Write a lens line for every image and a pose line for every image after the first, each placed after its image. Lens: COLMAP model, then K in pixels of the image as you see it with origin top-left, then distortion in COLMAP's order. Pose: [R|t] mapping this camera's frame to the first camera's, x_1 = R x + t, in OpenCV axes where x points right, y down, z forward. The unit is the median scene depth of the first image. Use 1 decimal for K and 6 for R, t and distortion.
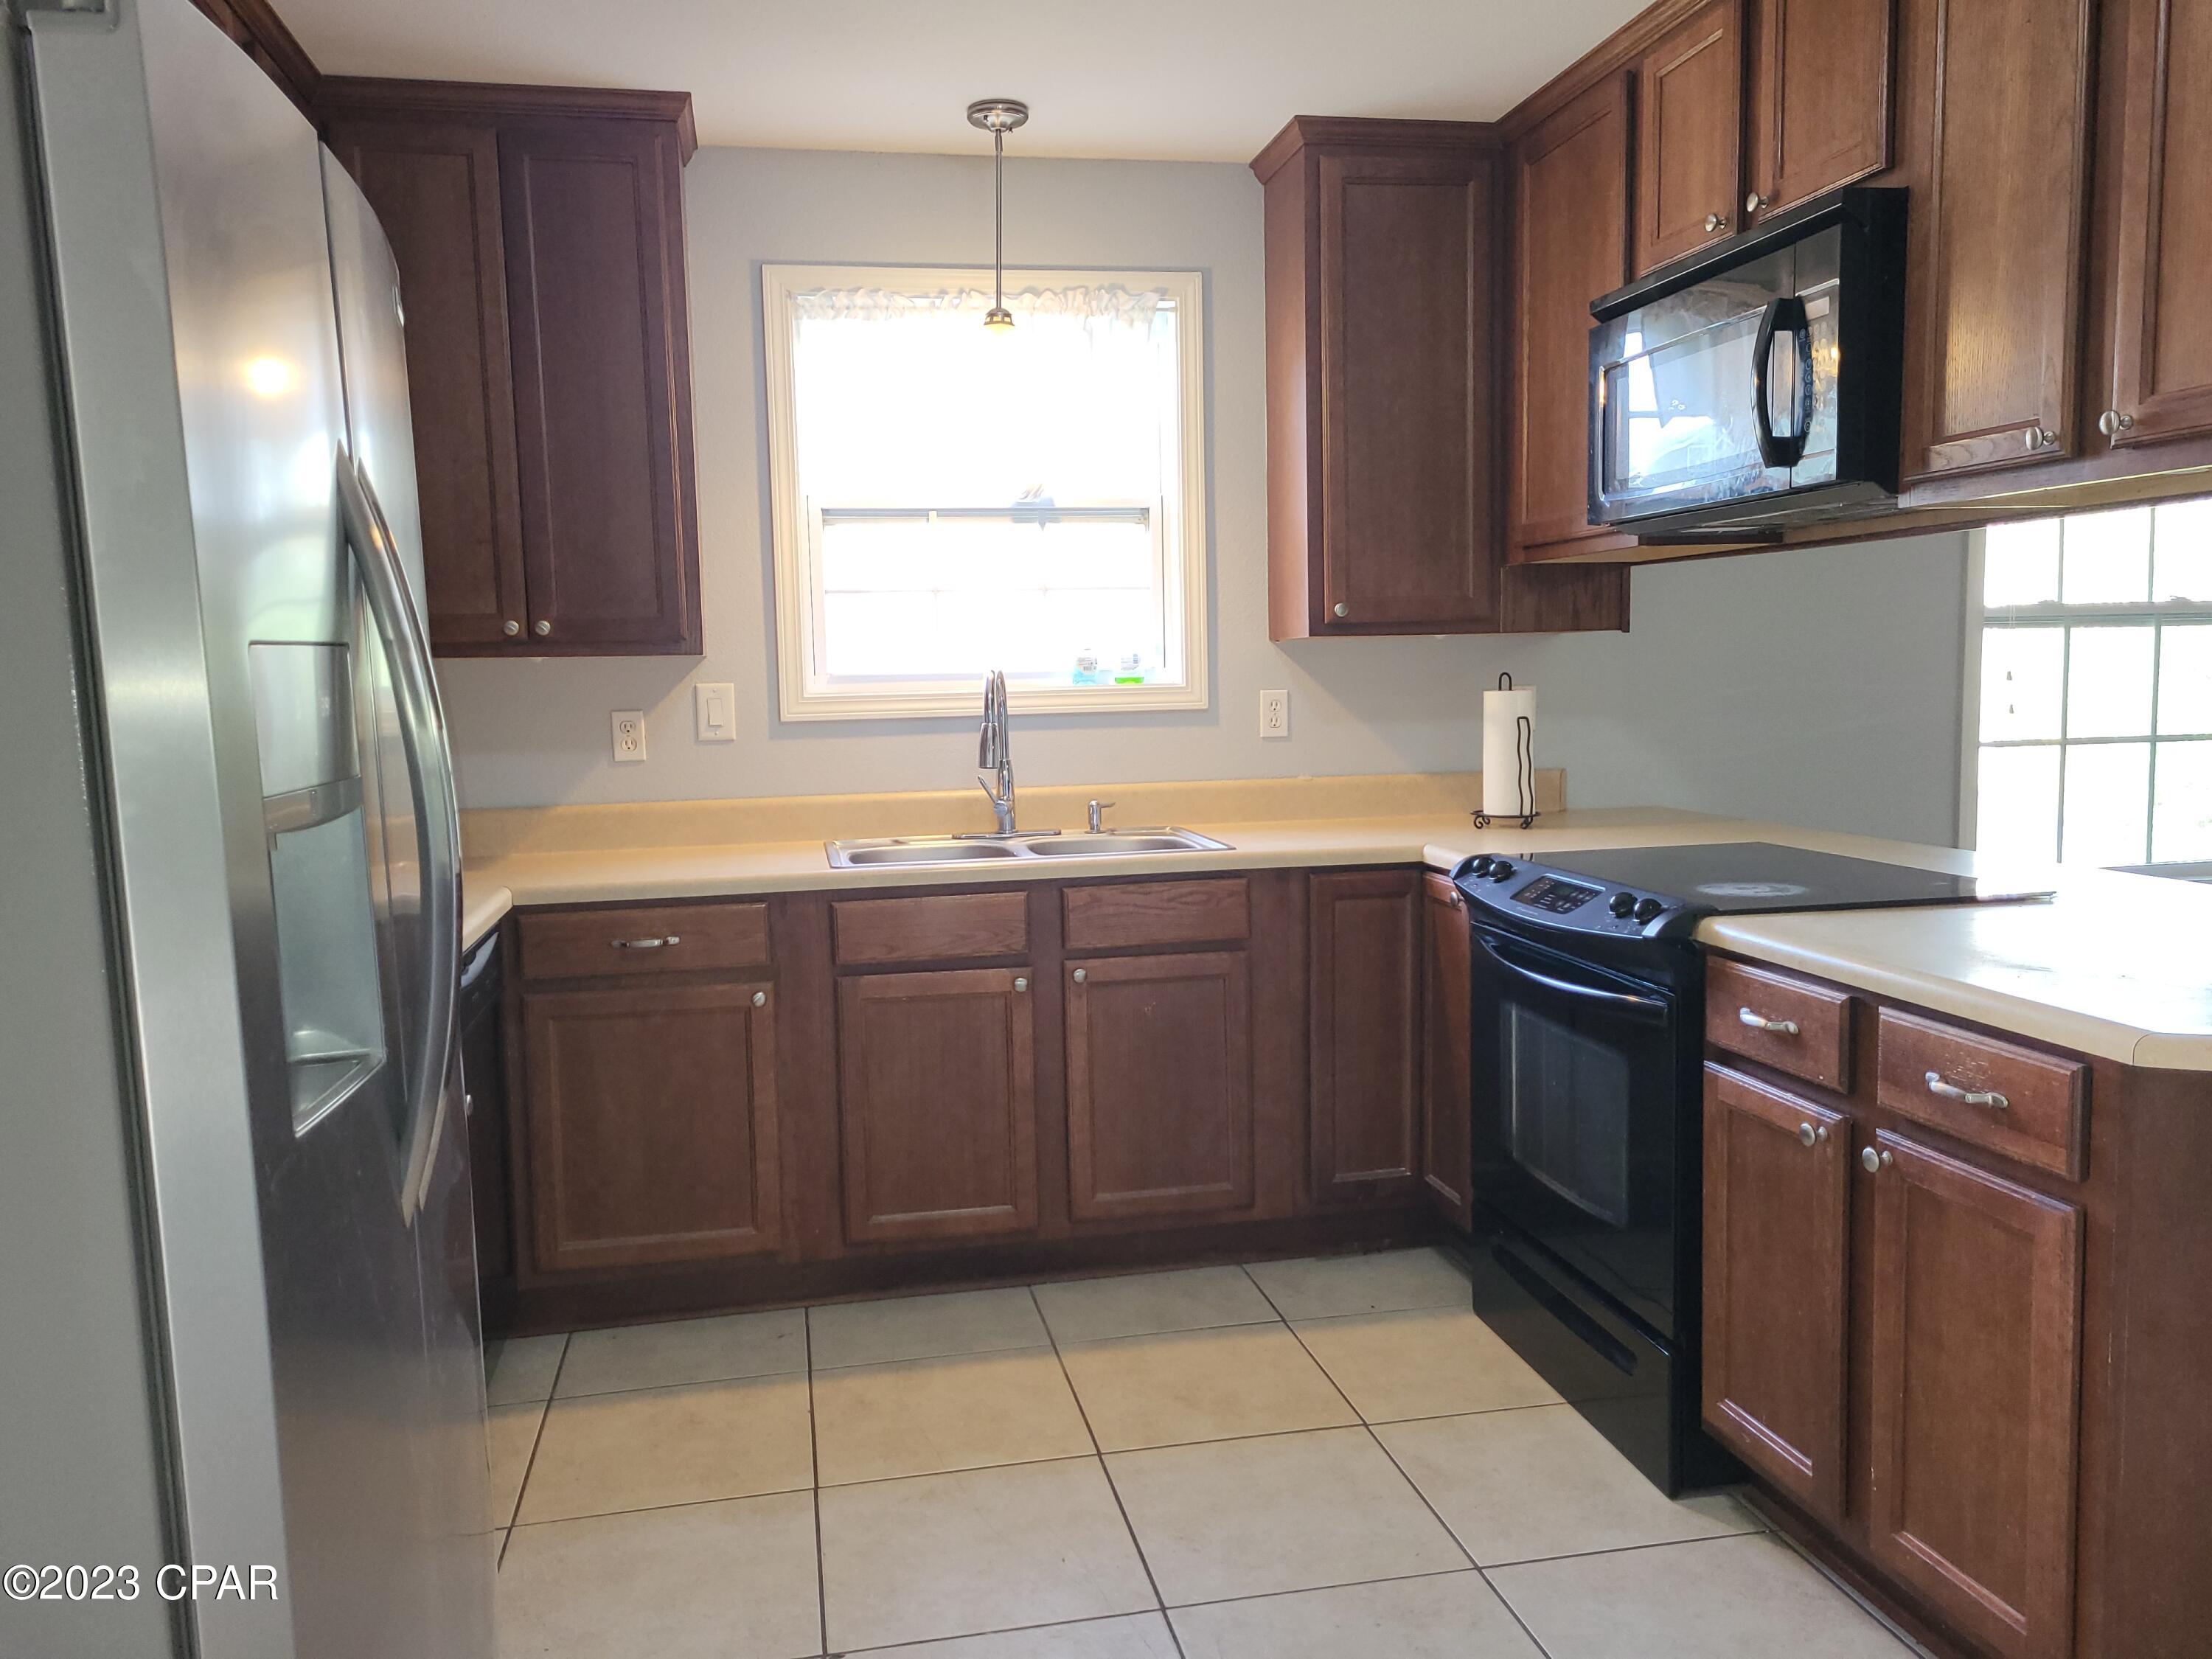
lens RADIAL K [[1697.6, 0, 1120.3], [0, 1697.6, 839.3], [0, 0, 1]] dist [0.017232, -0.022919]
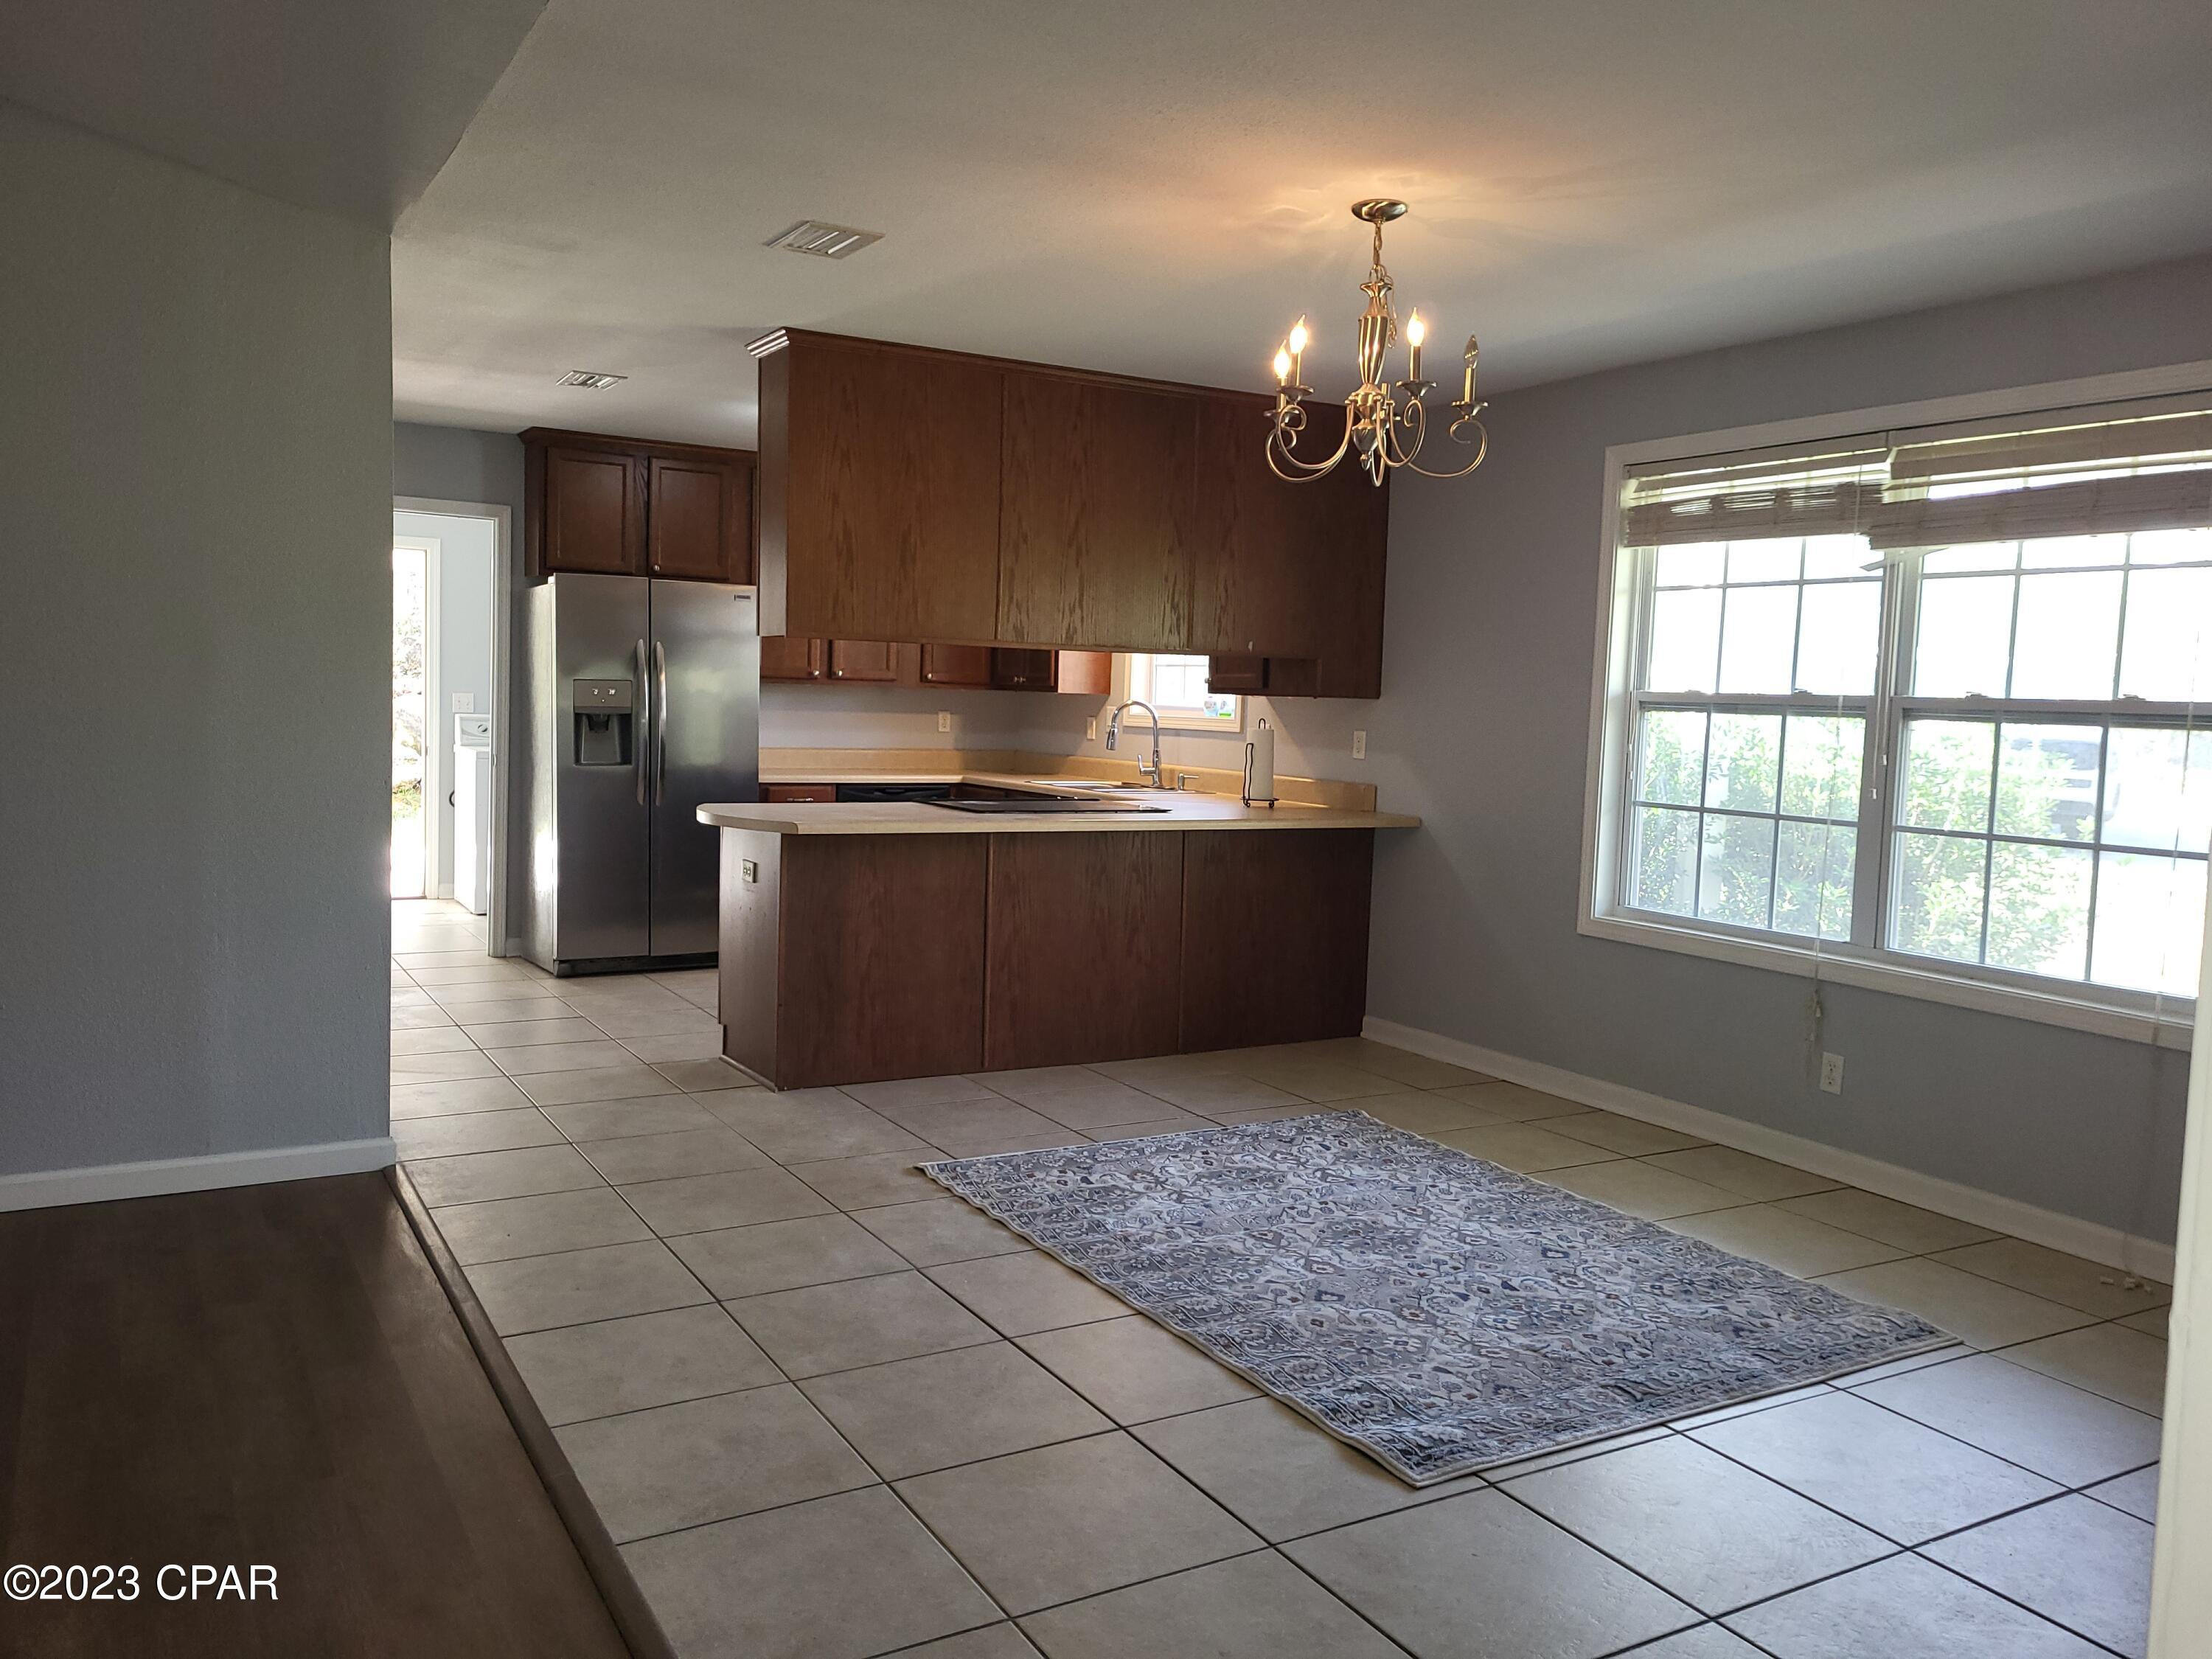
lens RADIAL K [[1660.7, 0, 1105.1], [0, 1660.7, 809.2], [0, 0, 1]] dist [0.053824, -0.042613]
pose [[0.325212, 0.098980, -0.940447, 1.924398], [-0.137148, 0.988929, 0.056656, -0.087864], [0.935643, 0.110555, 0.335186, 0.320359]]
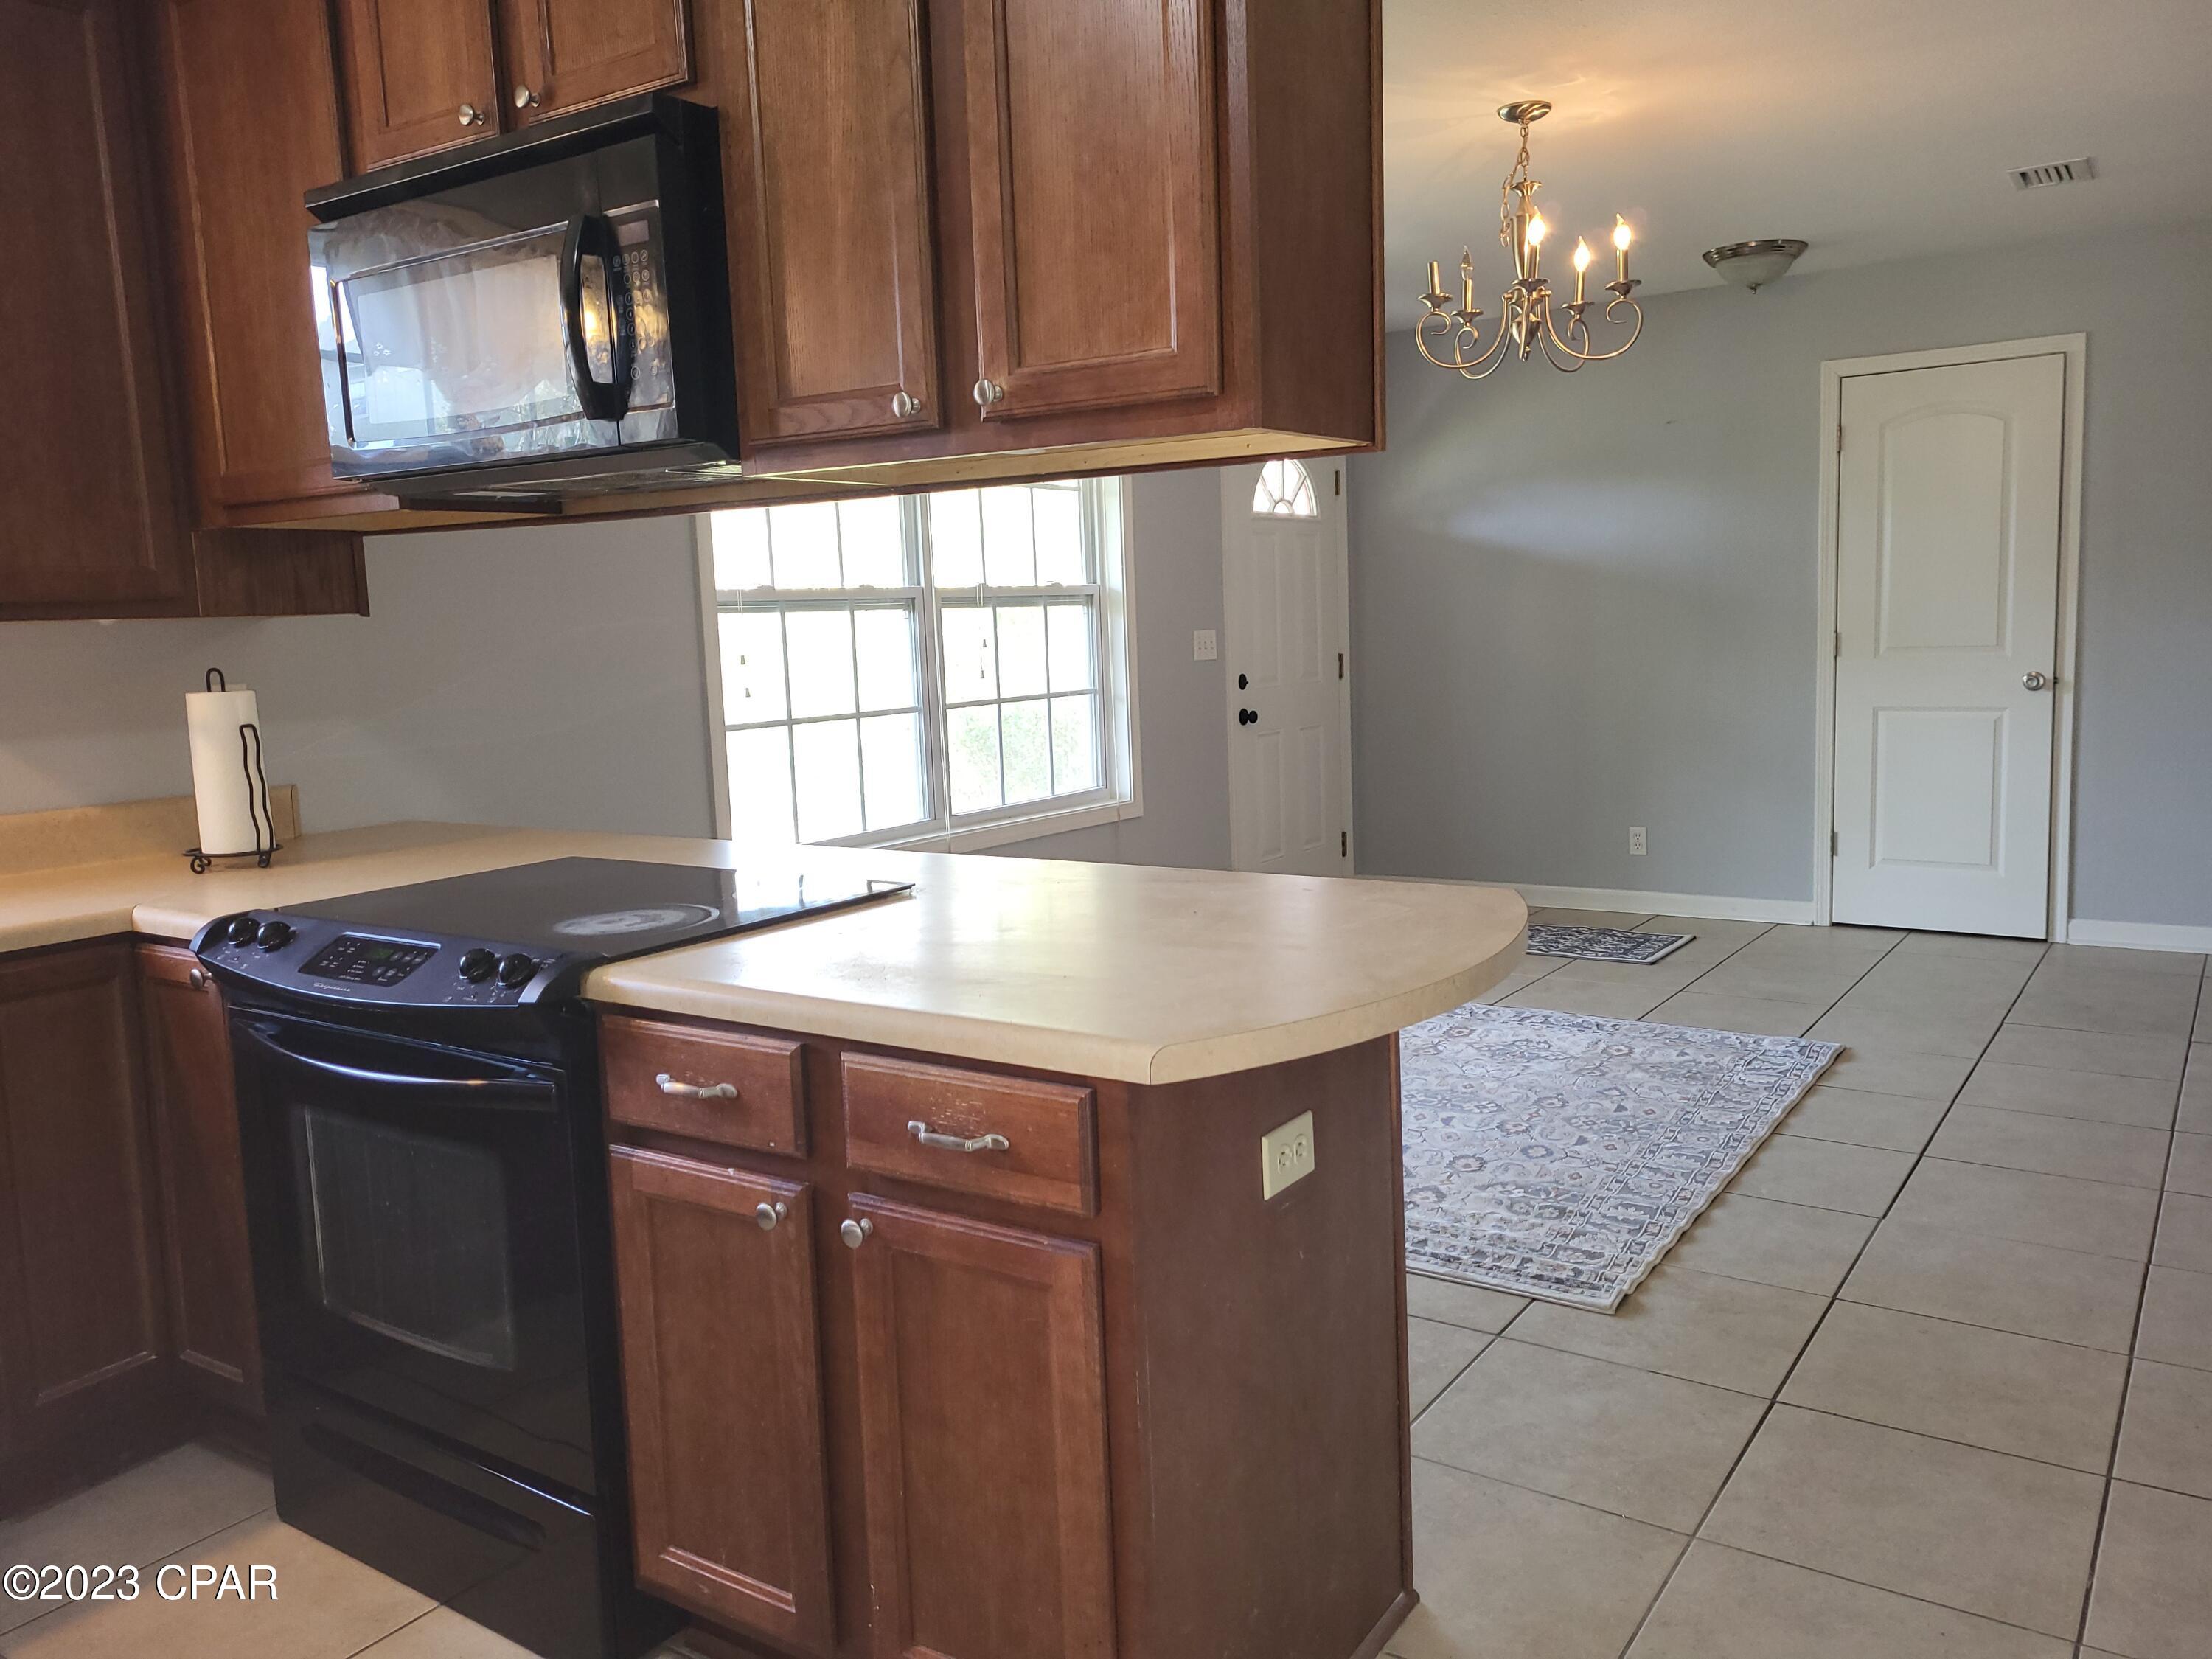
lens RADIAL K [[1660.7, 0, 1105.8], [0, 1660.7, 817.3], [0, 0, 1]] dist [0.053824, -0.042613]
pose [[0.717629, -0.086013, 0.691094, -0.018390], [0.087252, 0.995629, 0.033313, -0.024227], [-0.690939, 0.036393, 0.721997, 0.201108]]
